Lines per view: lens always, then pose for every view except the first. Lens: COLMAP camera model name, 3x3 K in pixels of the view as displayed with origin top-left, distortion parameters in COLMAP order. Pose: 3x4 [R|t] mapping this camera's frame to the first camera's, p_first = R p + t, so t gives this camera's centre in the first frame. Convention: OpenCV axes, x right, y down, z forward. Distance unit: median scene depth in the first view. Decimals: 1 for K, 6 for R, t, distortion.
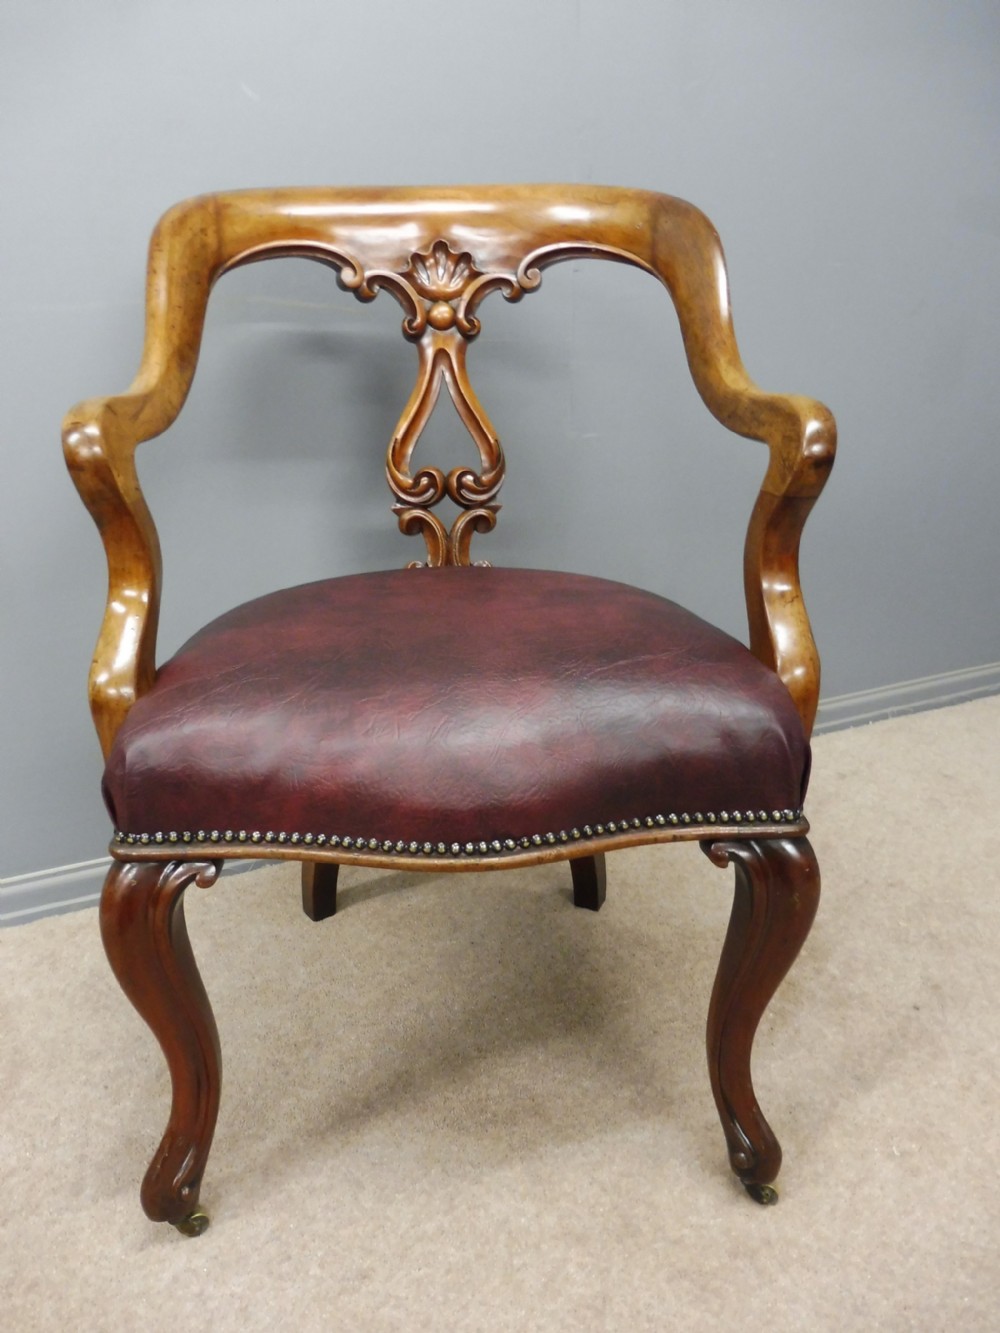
lens RADIAL K [[983.9, 0, 499.9], [0, 983.9, 698.8], [0, 0, 1]] dist [-0.074076, 0.064253]
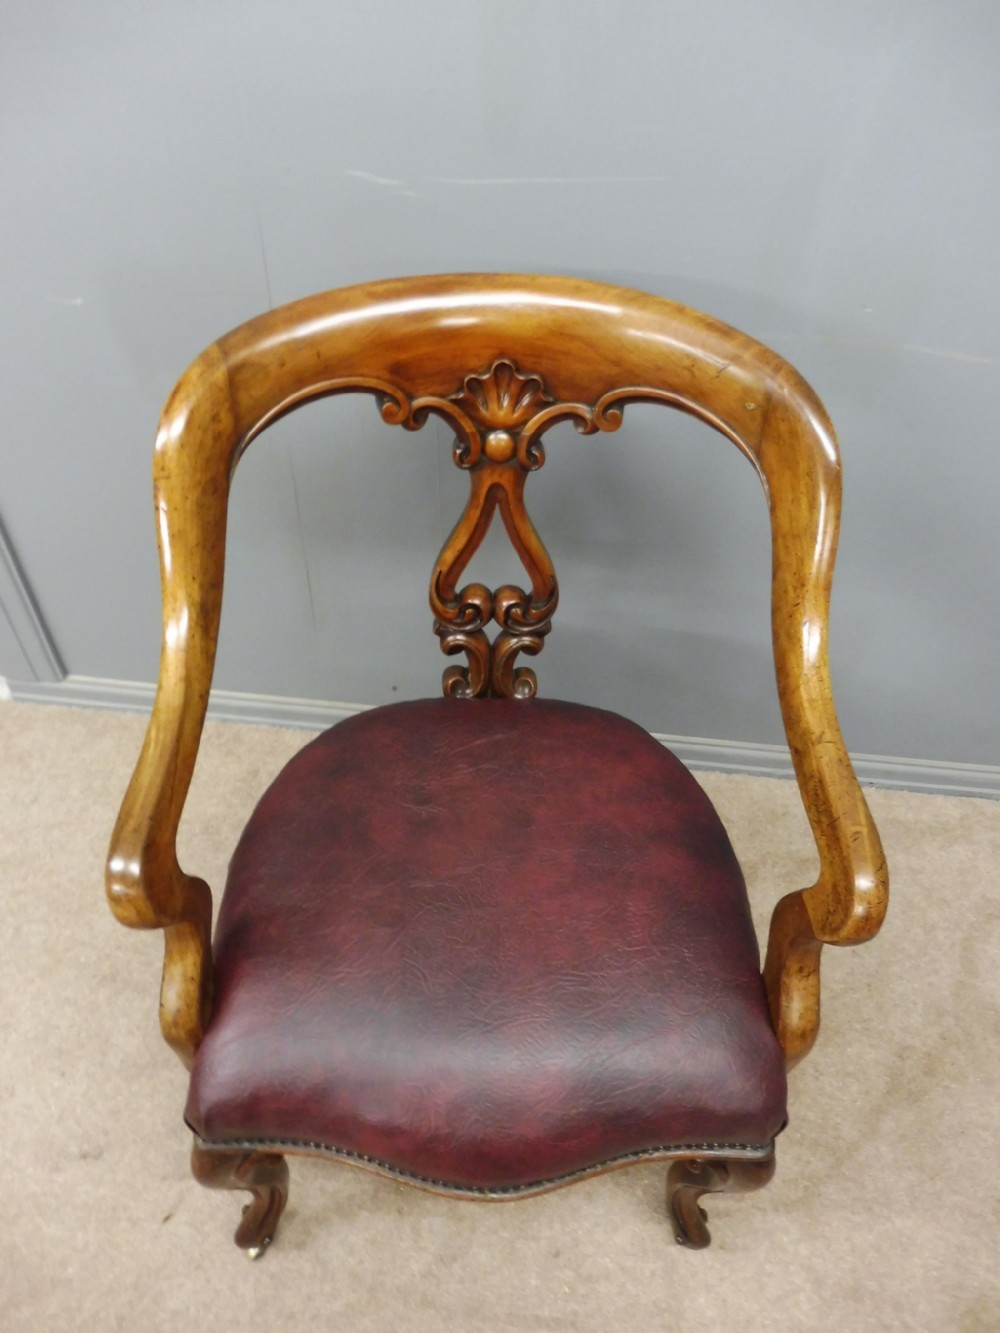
lens RADIAL K [[1000.7, 0, 491.8], [0, 1000.7, 690.6], [0, 0, 1]] dist [-0.087774, 0.094260]
pose [[0.996674, 0.080353, -0.013608, -0.043792], [-0.063500, 0.870338, 0.488344, -0.735201], [0.051083, -0.485856, 0.872545, 0.171758]]
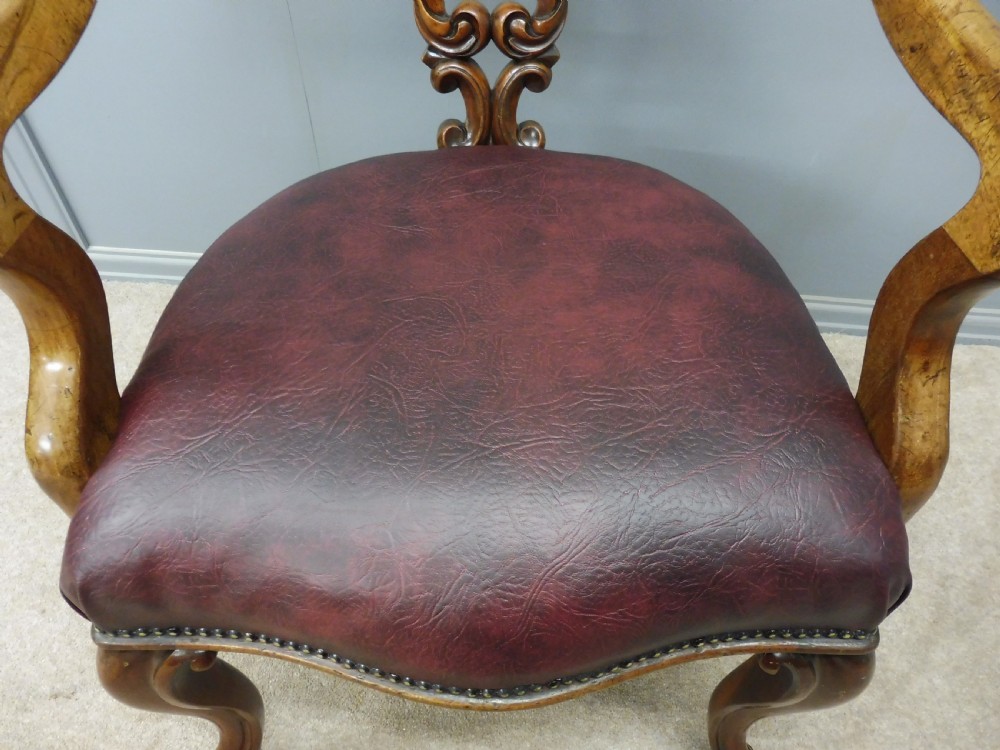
lens RADIAL K [[738.1, 0, 499.5], [0, 738.1, 397.7], [0, 0, 1]] dist [-0.074076, 0.064253]
pose [[0.997533, 0.062949, -0.031082, -0.013016], [-0.040402, 0.876813, 0.479132, -0.286376], [0.057414, -0.476694, 0.877193, 0.415147]]
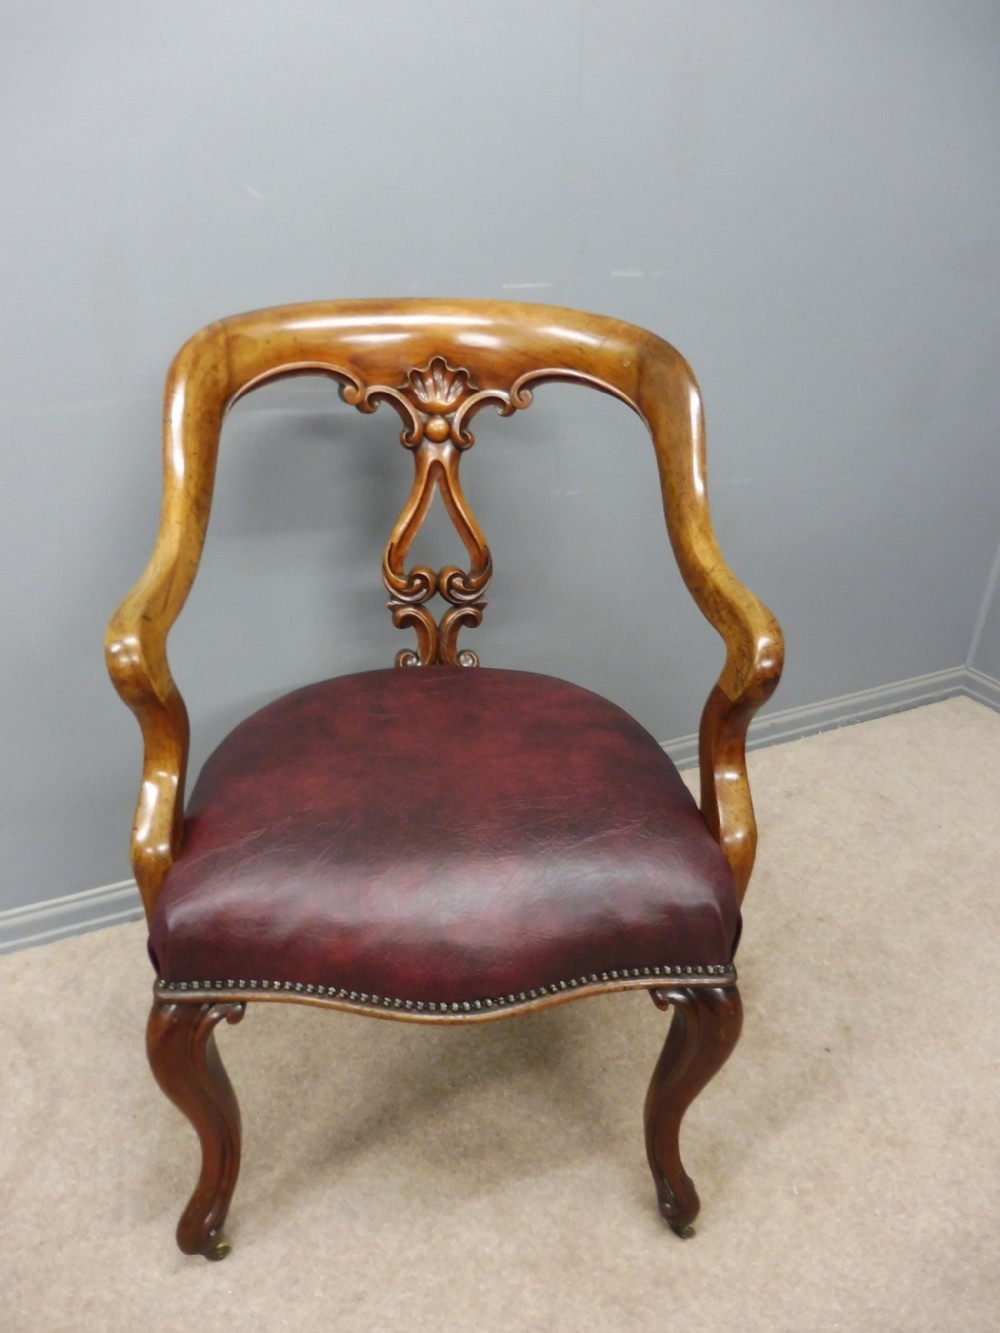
lens RADIAL K [[983.9, 0, 499.9], [0, 983.9, 698.8], [0, 0, 1]] dist [-0.074076, 0.064253]
pose [[0.999020, 0.030767, 0.031821, -0.019369], [-0.034763, 0.990399, 0.133794, -0.288865], [-0.027399, -0.134769, 0.990498, -0.110539]]
